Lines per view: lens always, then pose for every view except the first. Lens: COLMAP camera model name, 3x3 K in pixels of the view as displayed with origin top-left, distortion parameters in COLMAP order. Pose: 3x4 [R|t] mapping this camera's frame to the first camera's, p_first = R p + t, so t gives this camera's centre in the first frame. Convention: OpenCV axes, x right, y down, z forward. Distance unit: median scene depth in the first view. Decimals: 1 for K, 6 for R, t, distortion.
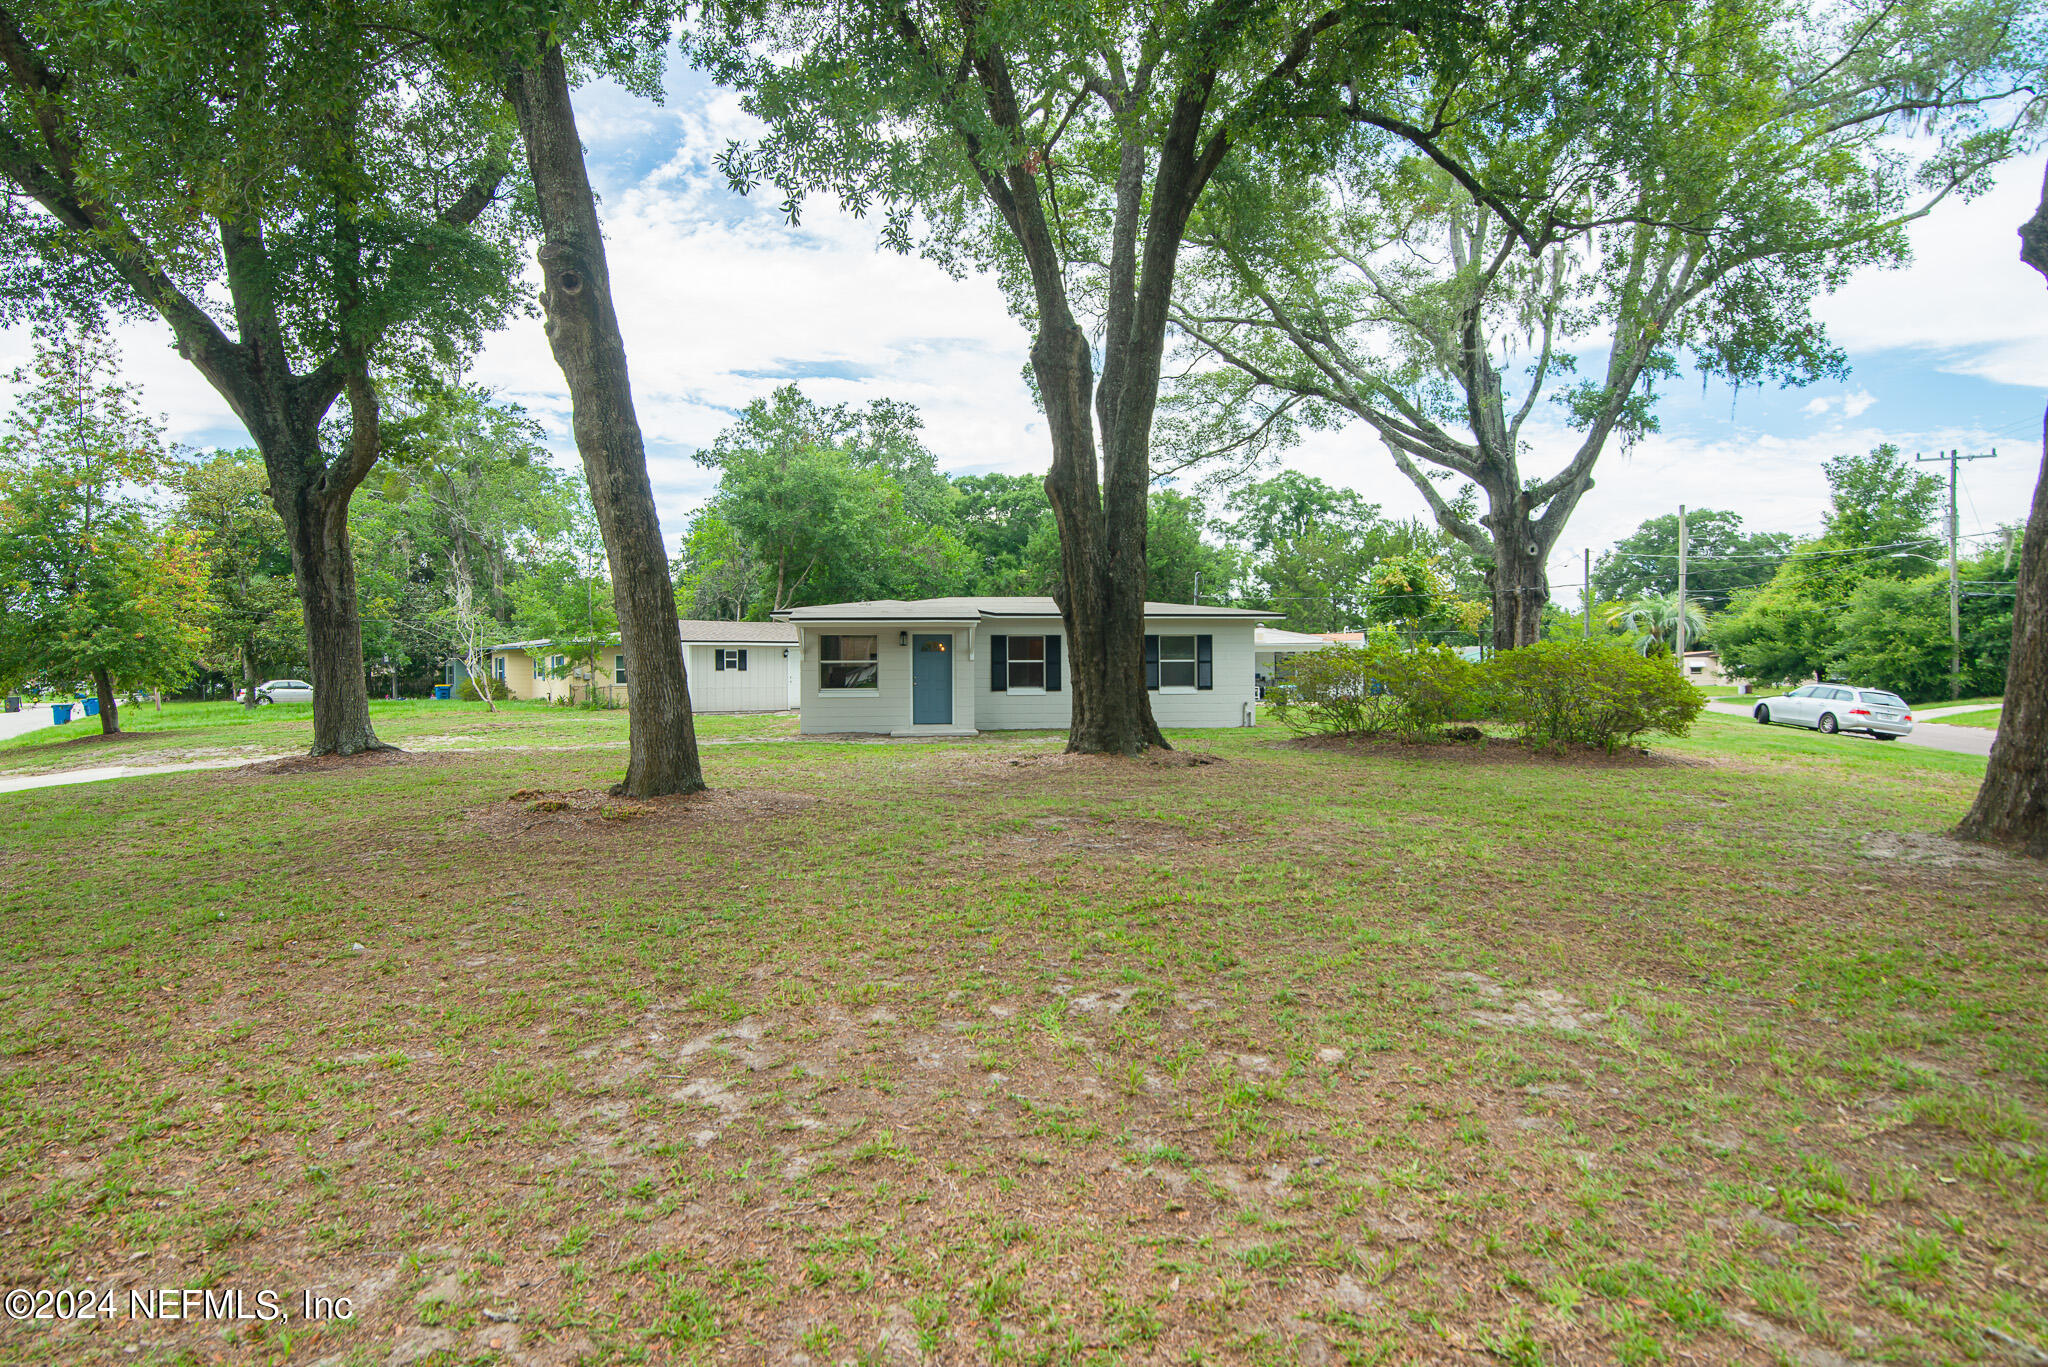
lens RADIAL K [[1117.9, 0, 1028.5], [0, 1117.9, 675.2], [0, 0, 1]] dist [-0.011861, 0.000131]
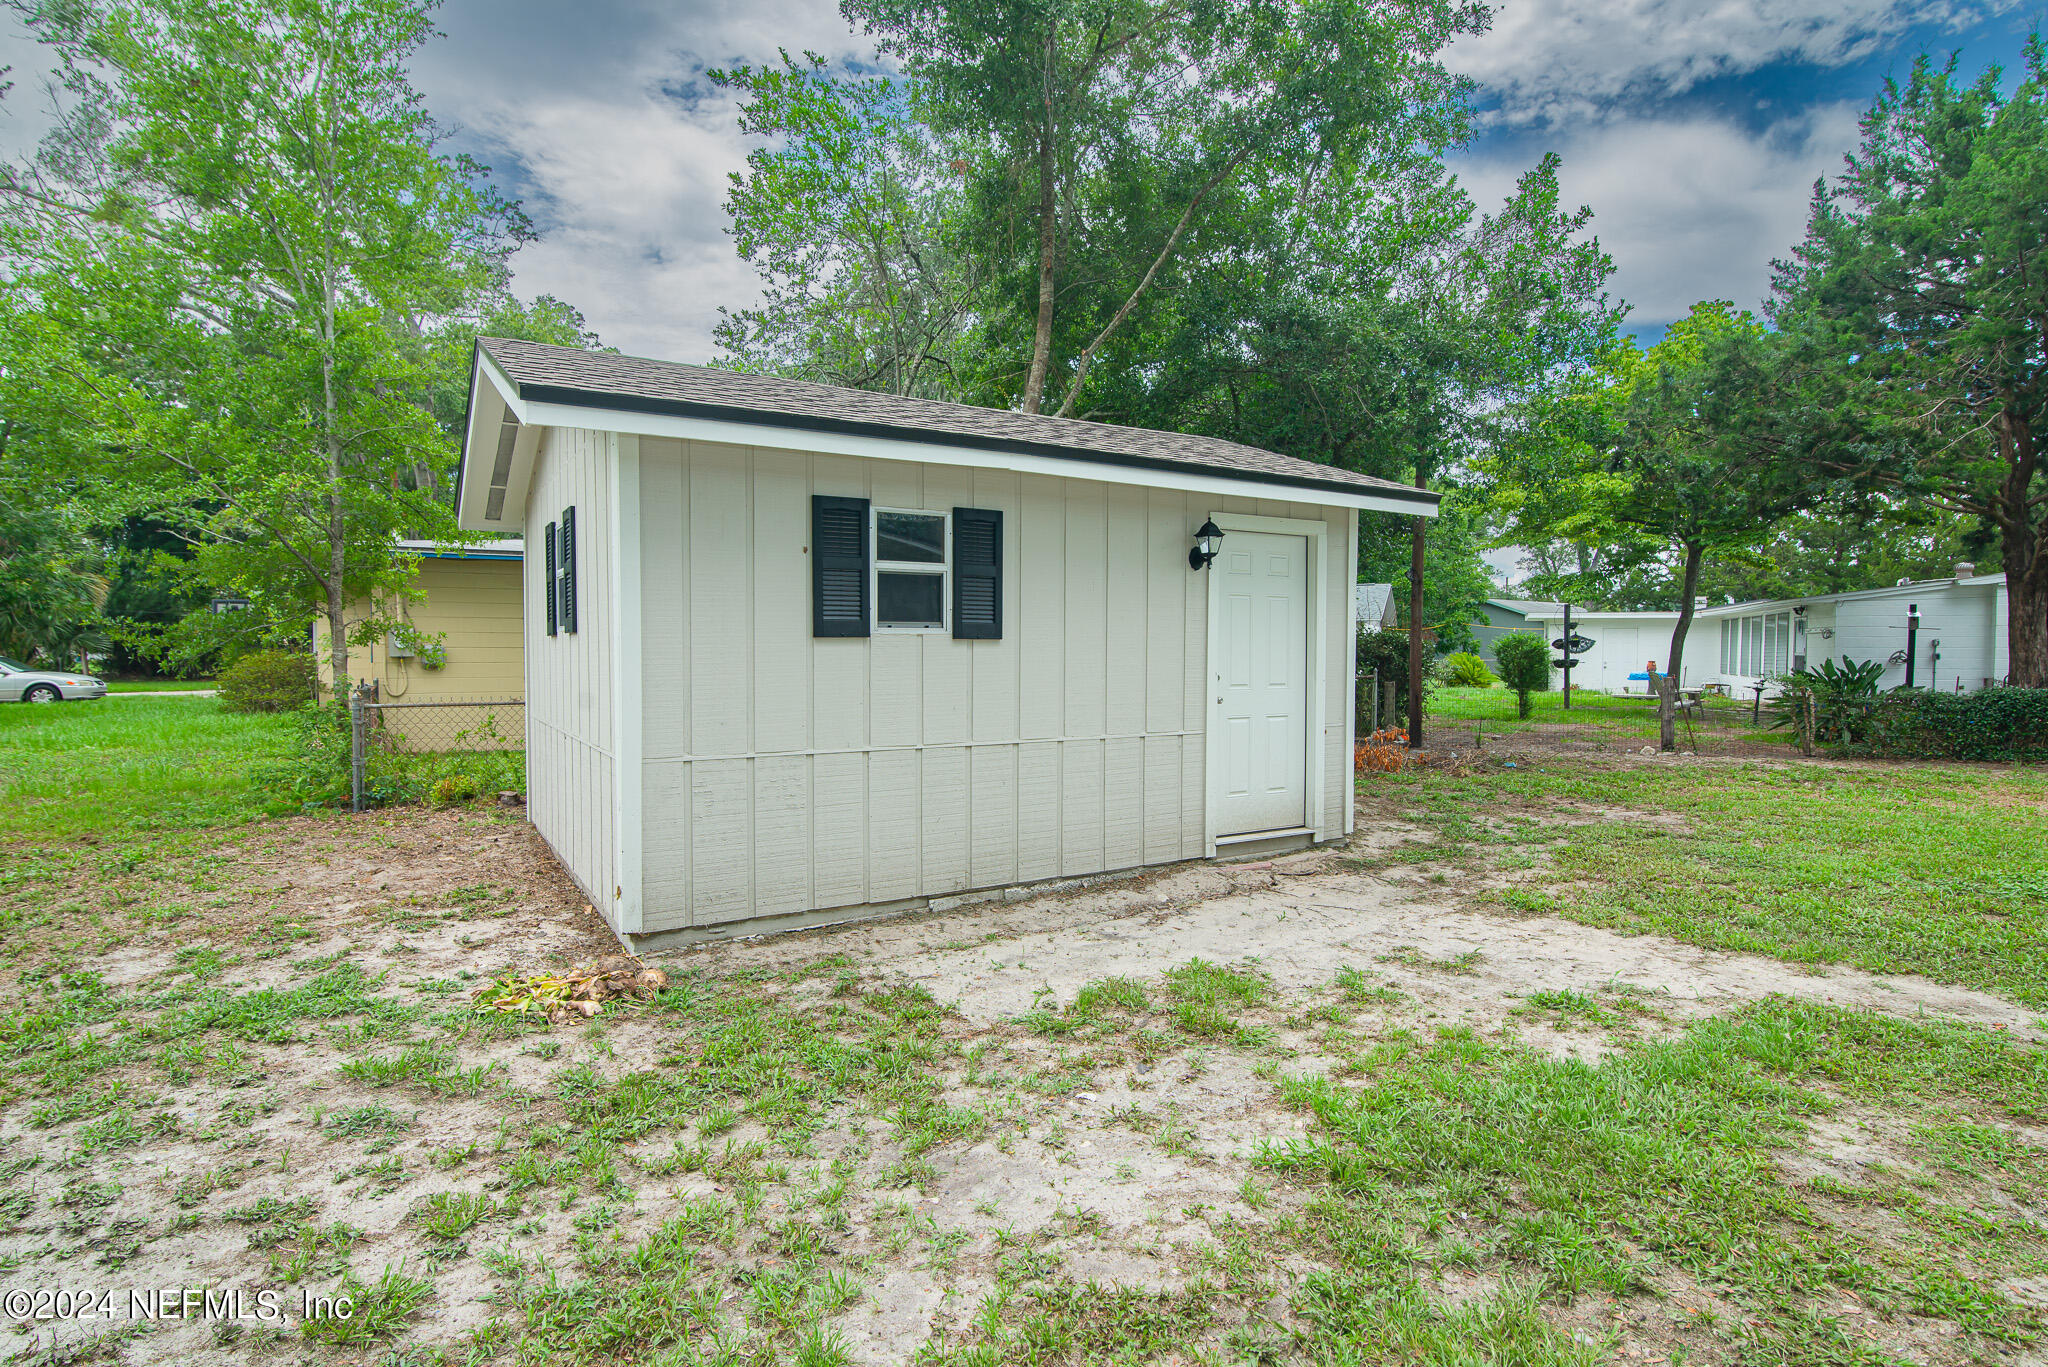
lens RADIAL K [[1009.1, 0, 1024.0], [0, 1009.1, 683.5], [0, 0, 1]] dist [-0.000549, -0.000050]
pose [[0.996861, 0.010979, -0.078410, -0.180970], [-0.008246, 0.999350, 0.035091, -0.002350], [0.078744, -0.034335, 0.996303, 0.650849]]
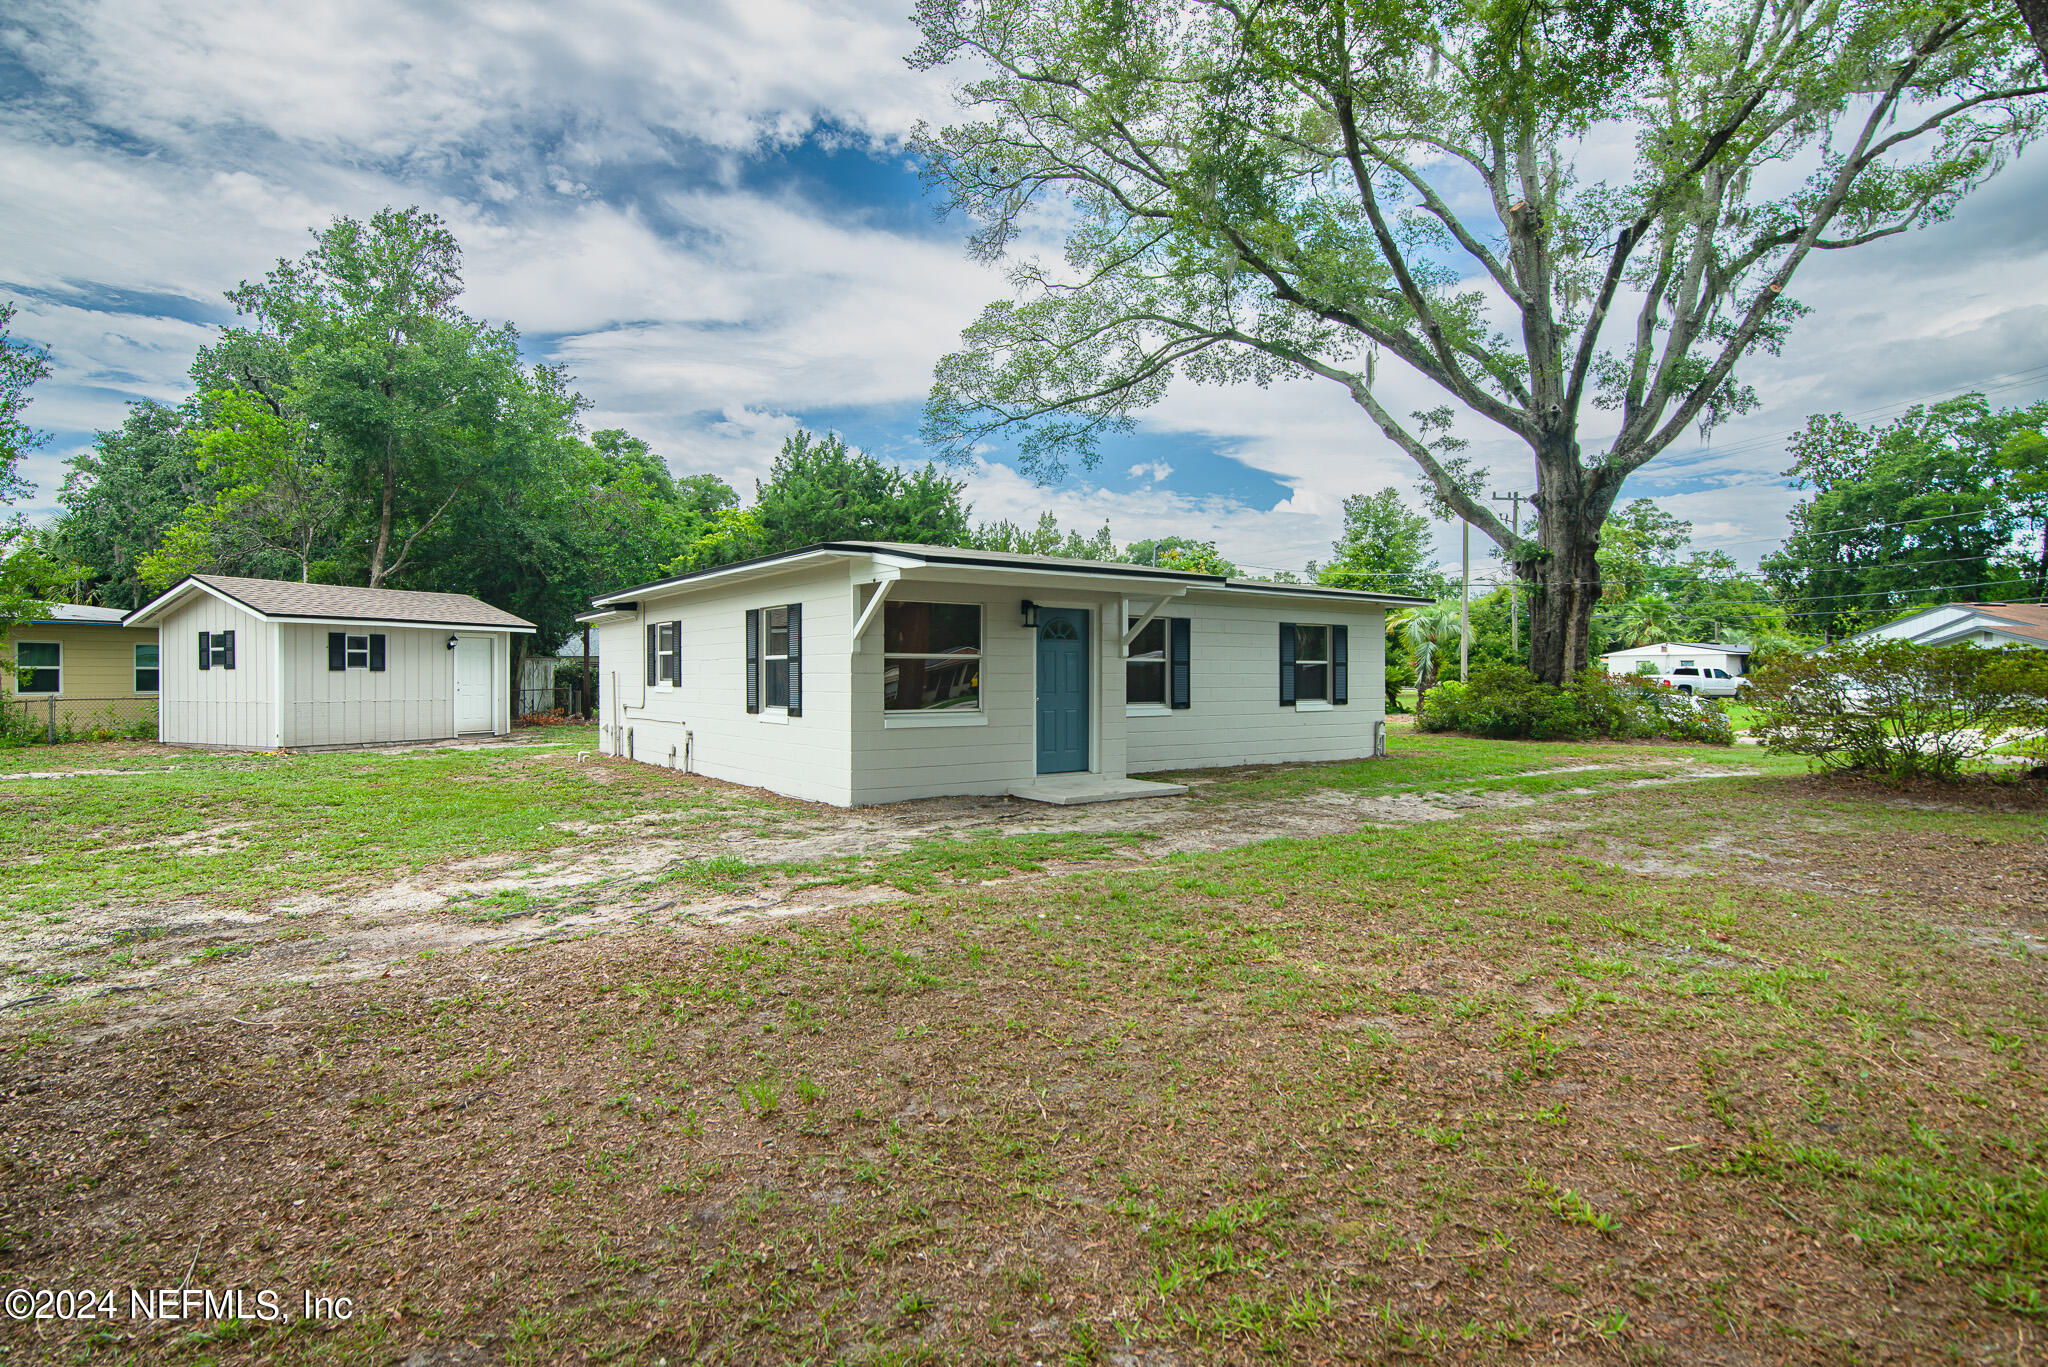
lens RADIAL K [[1058.3, 0, 1024.0], [0, 1058.3, 683.5], [0, 0, 1]] dist [-0.014196, 0.000546]
pose [[0.866481, 0.001705, 0.499207, -0.181266], [-0.004130, 0.999984, 0.003752, -0.000935], [-0.499193, -0.005313, 0.866475, 0.285858]]
